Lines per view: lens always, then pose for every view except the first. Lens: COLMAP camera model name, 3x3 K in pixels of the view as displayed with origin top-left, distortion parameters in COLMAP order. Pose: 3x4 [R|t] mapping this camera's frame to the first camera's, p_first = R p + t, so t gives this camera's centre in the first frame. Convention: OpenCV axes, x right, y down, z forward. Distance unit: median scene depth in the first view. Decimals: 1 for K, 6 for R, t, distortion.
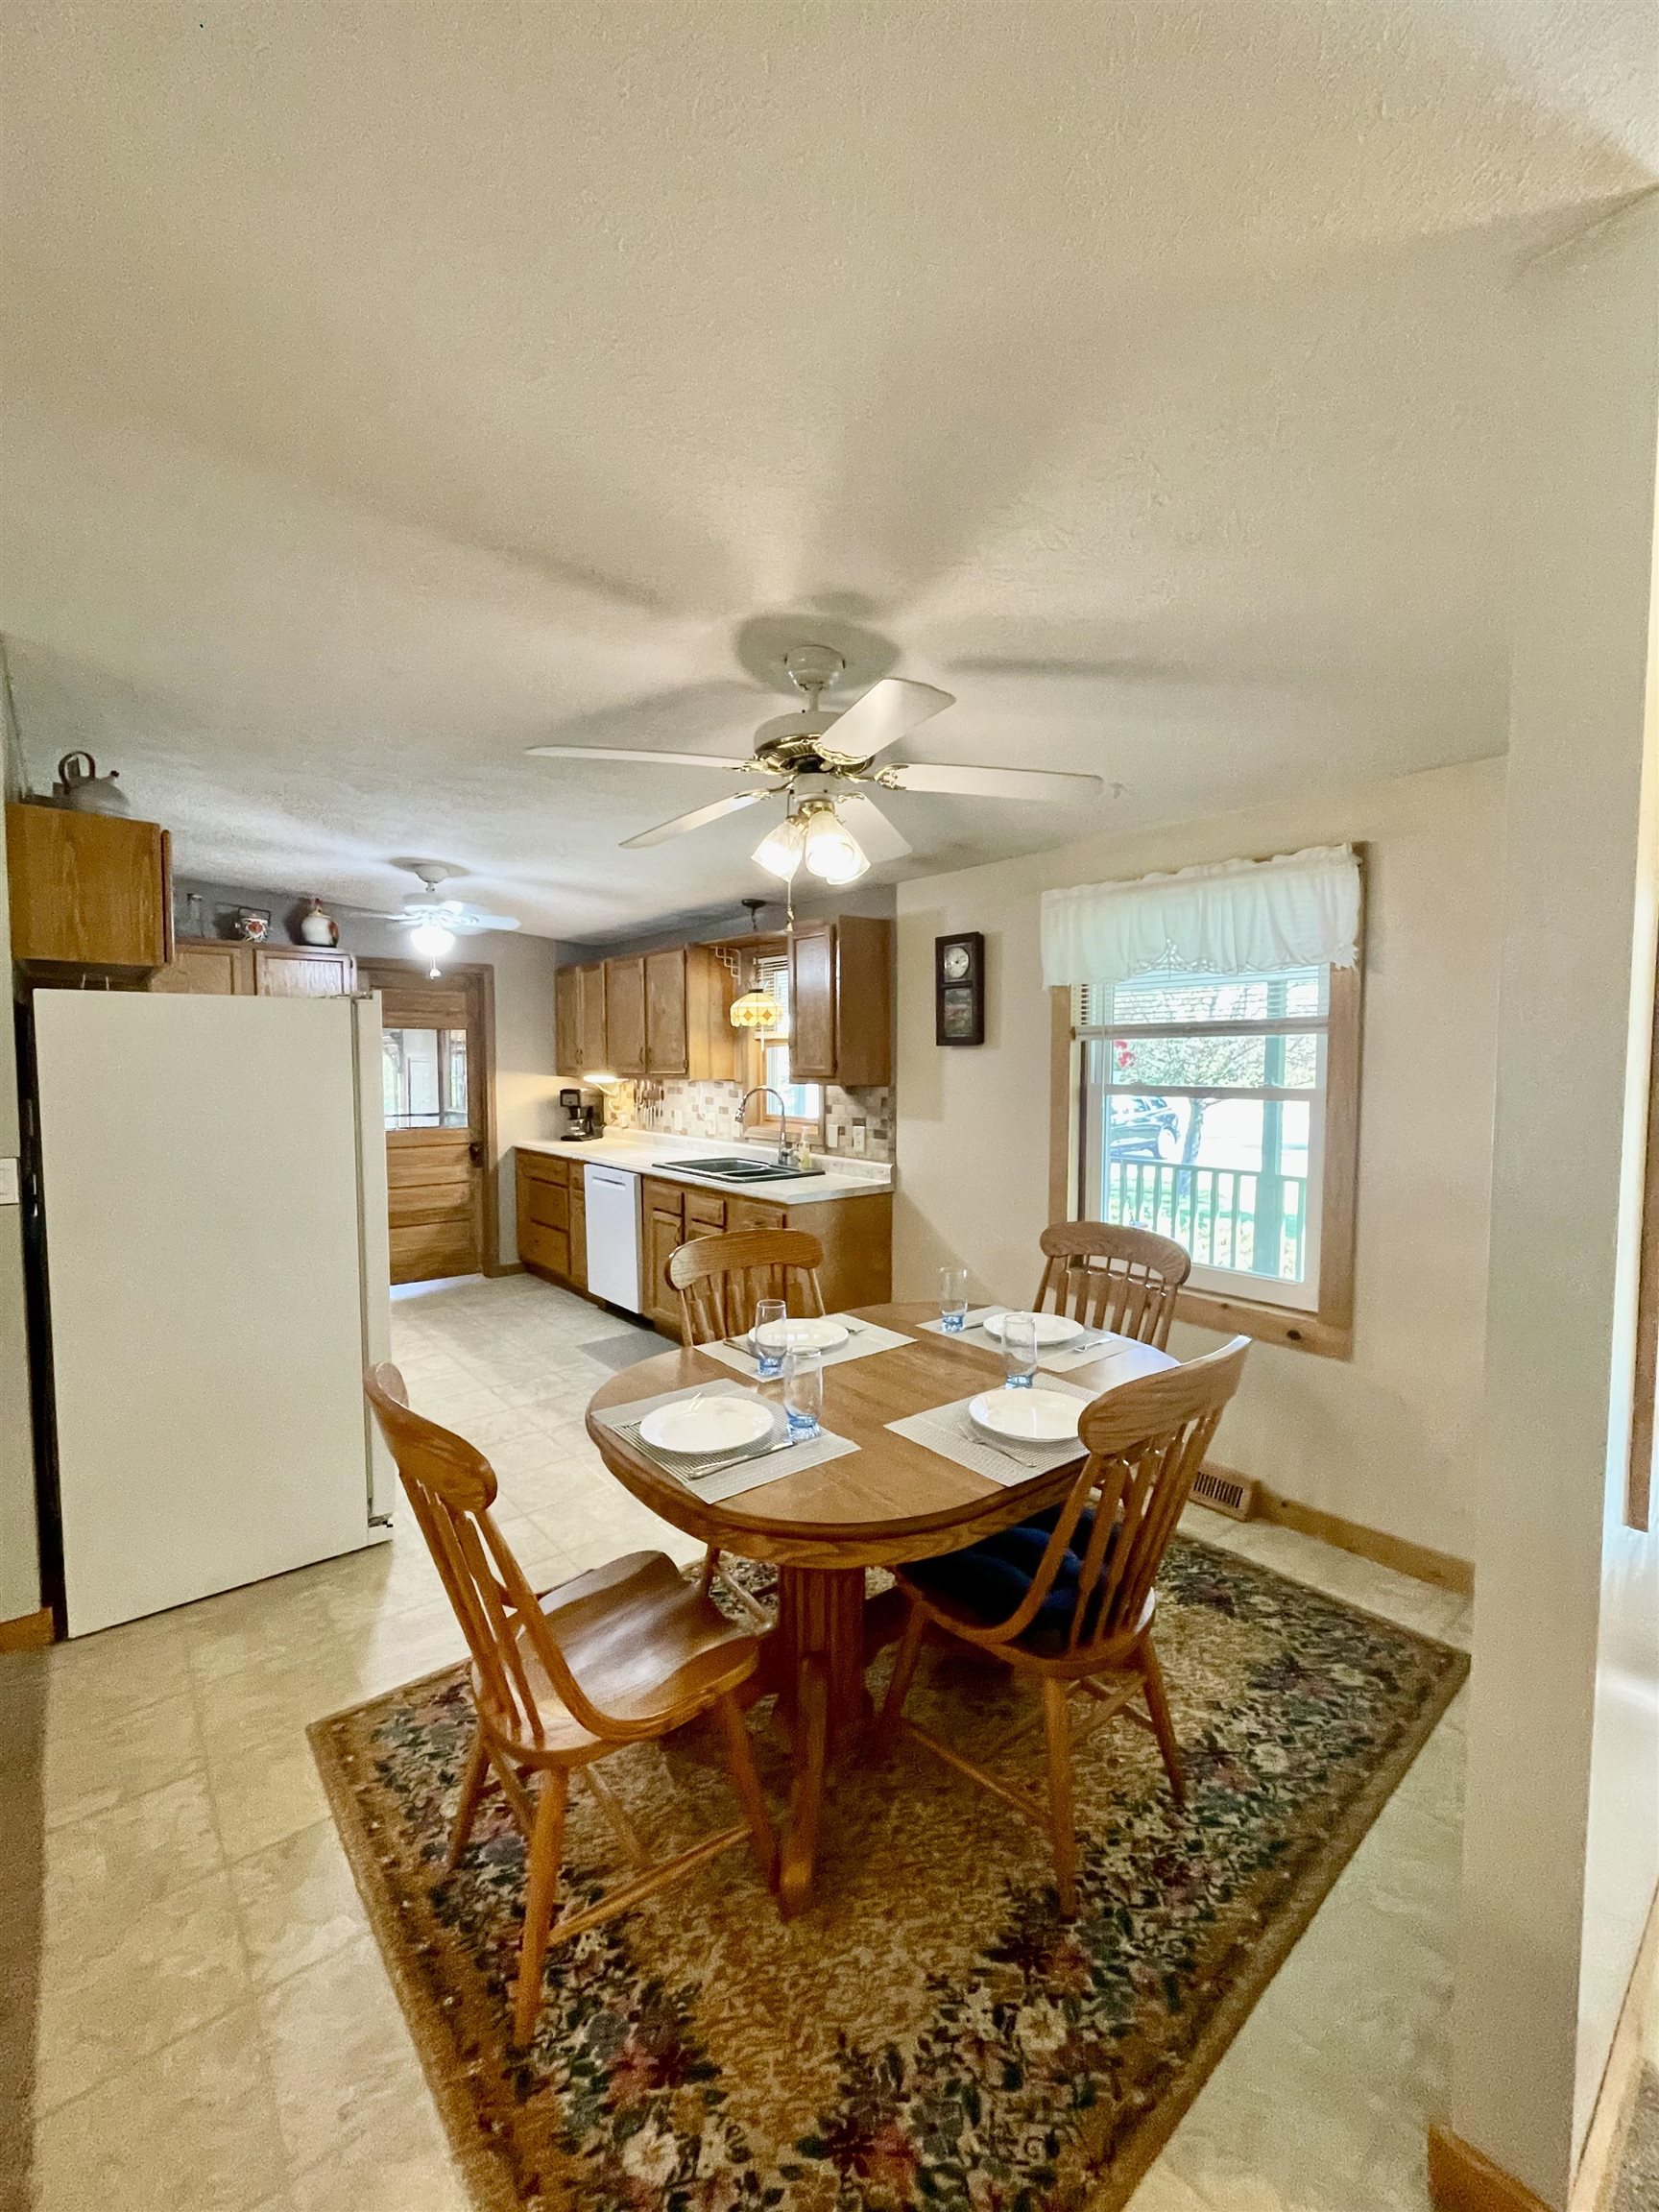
lens RADIAL K [[899.6, 0, 839.3], [0, 899.6, 1107.0], [0, 0, 1]] dist [-0.009201, -0.000197]
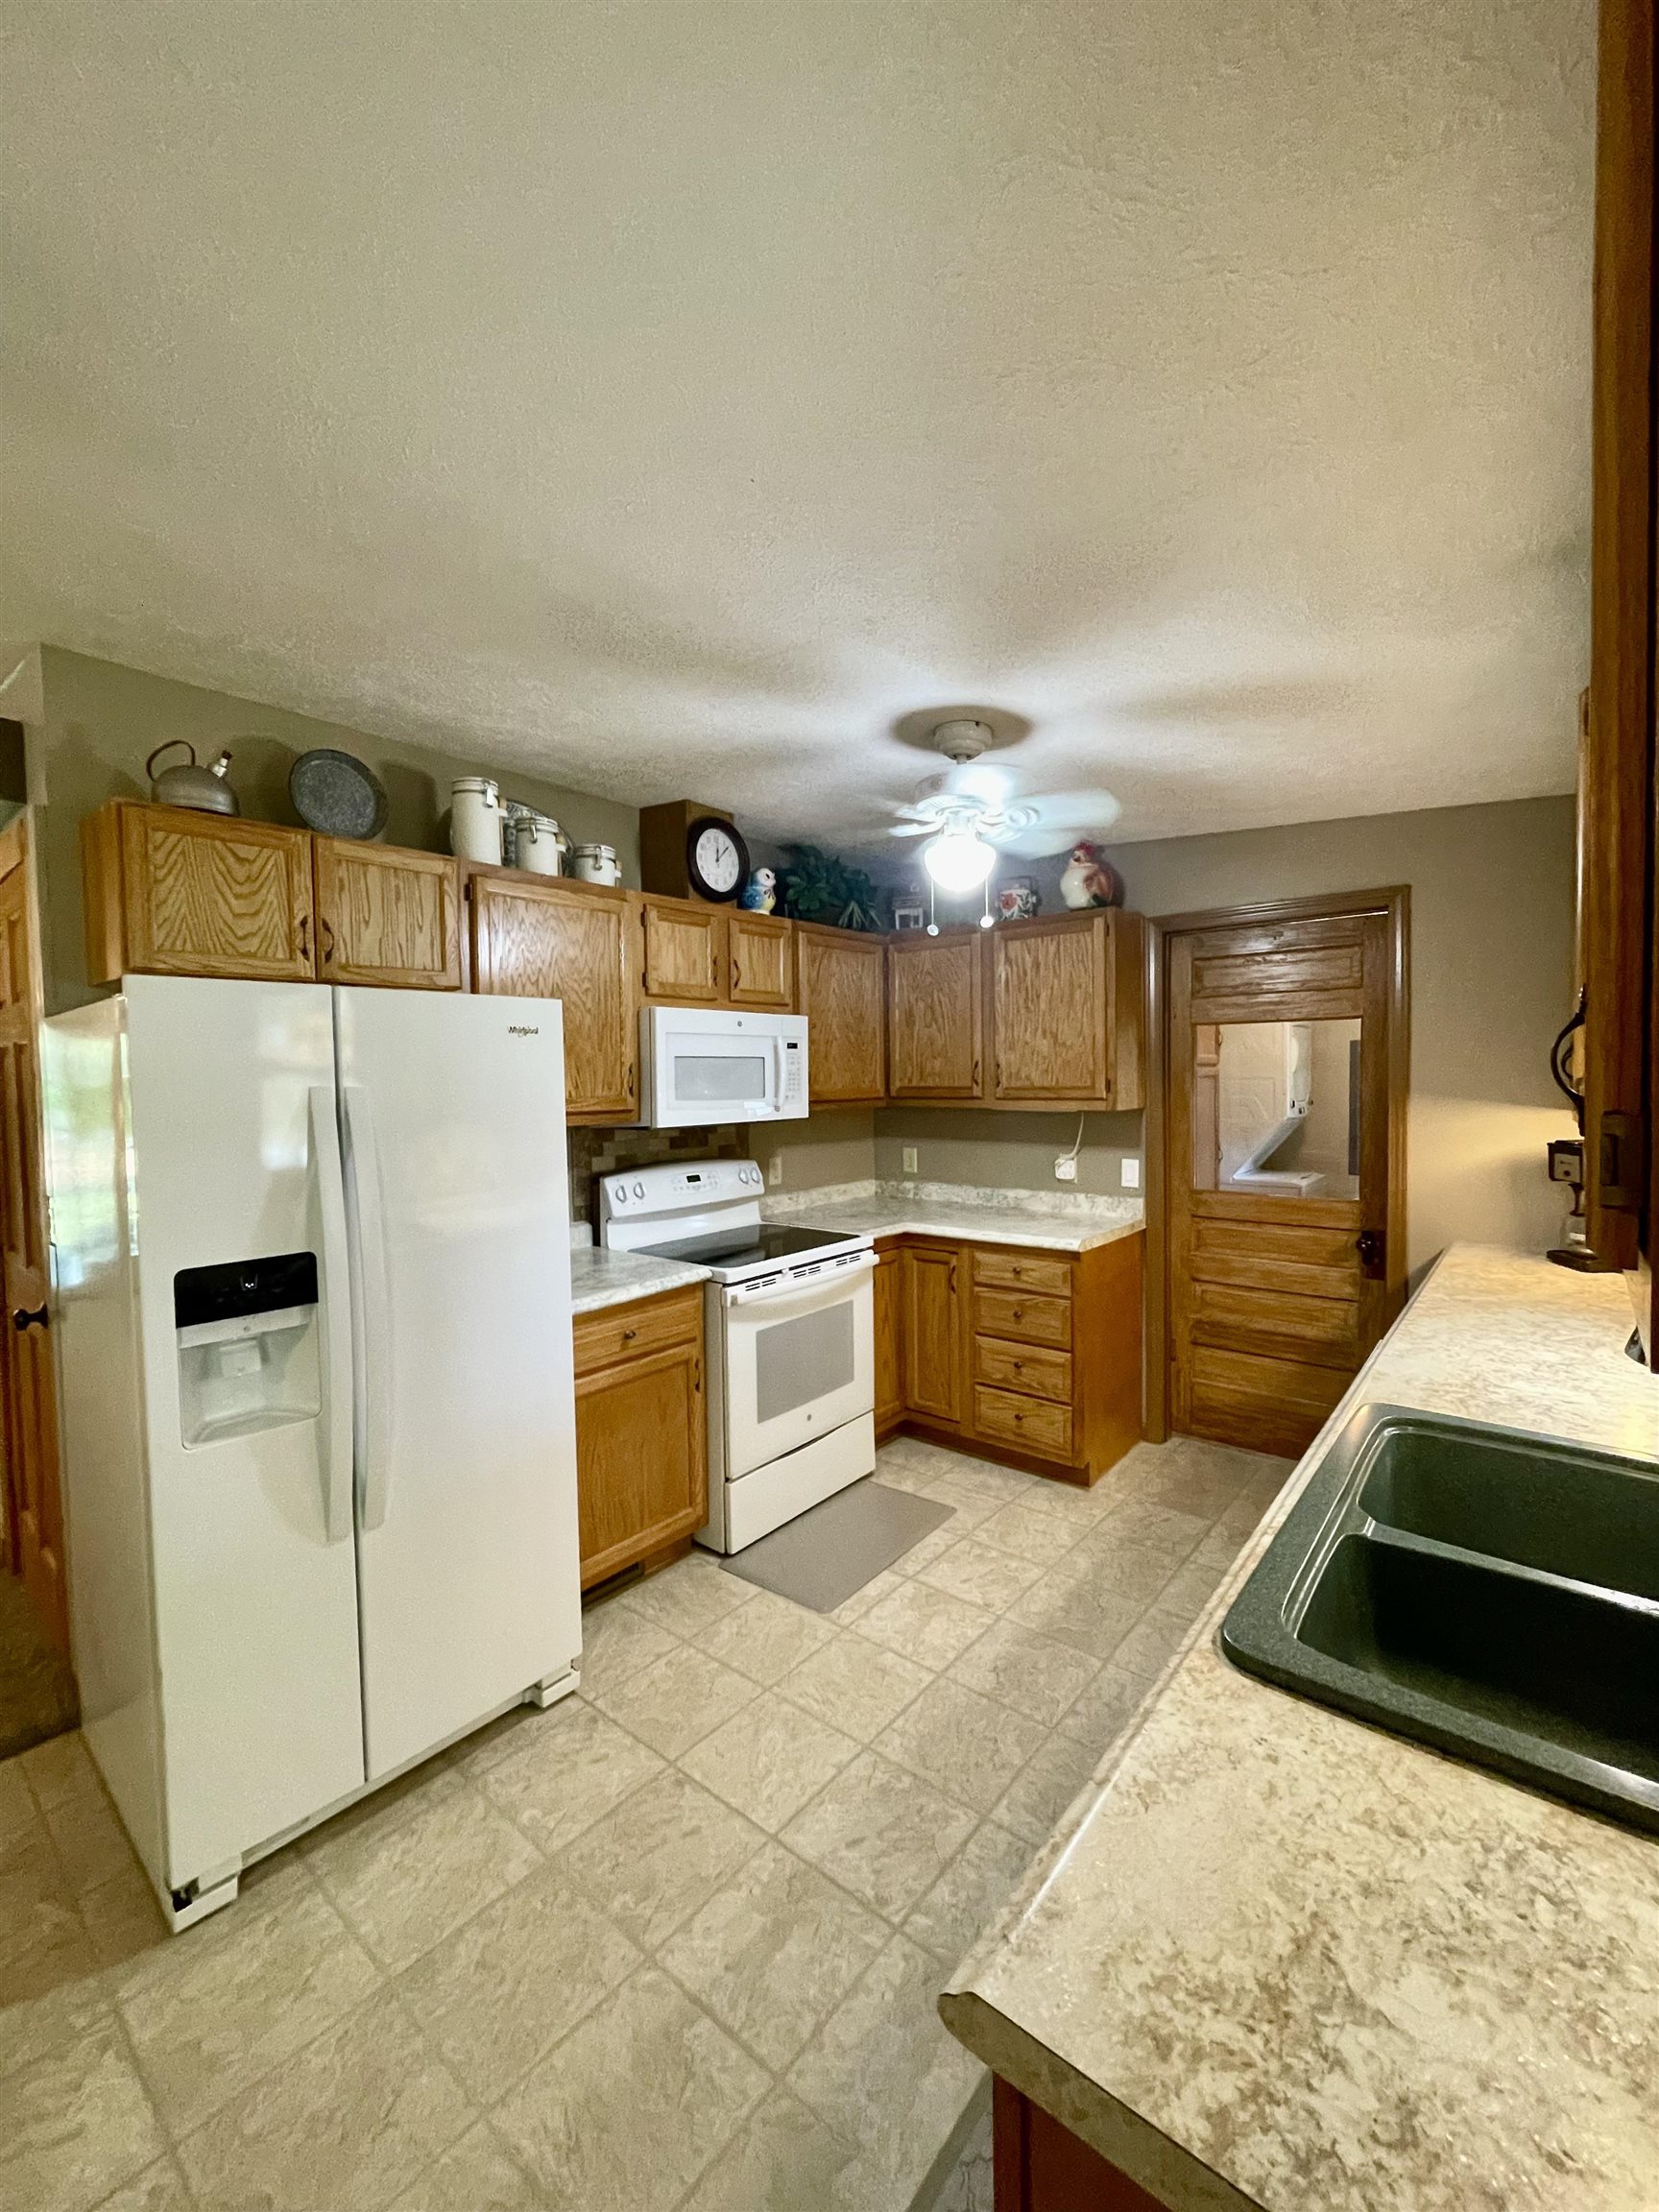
lens RADIAL K [[899.6, 0, 839.3], [0, 899.6, 1107.0], [0, 0, 1]] dist [-0.009201, -0.000197]
pose [[0.171899, 0.037661, -0.984394, 0.053493], [-0.040990, 0.998677, 0.031049, -0.036552], [0.984261, 0.035013, 0.173215, 0.607283]]
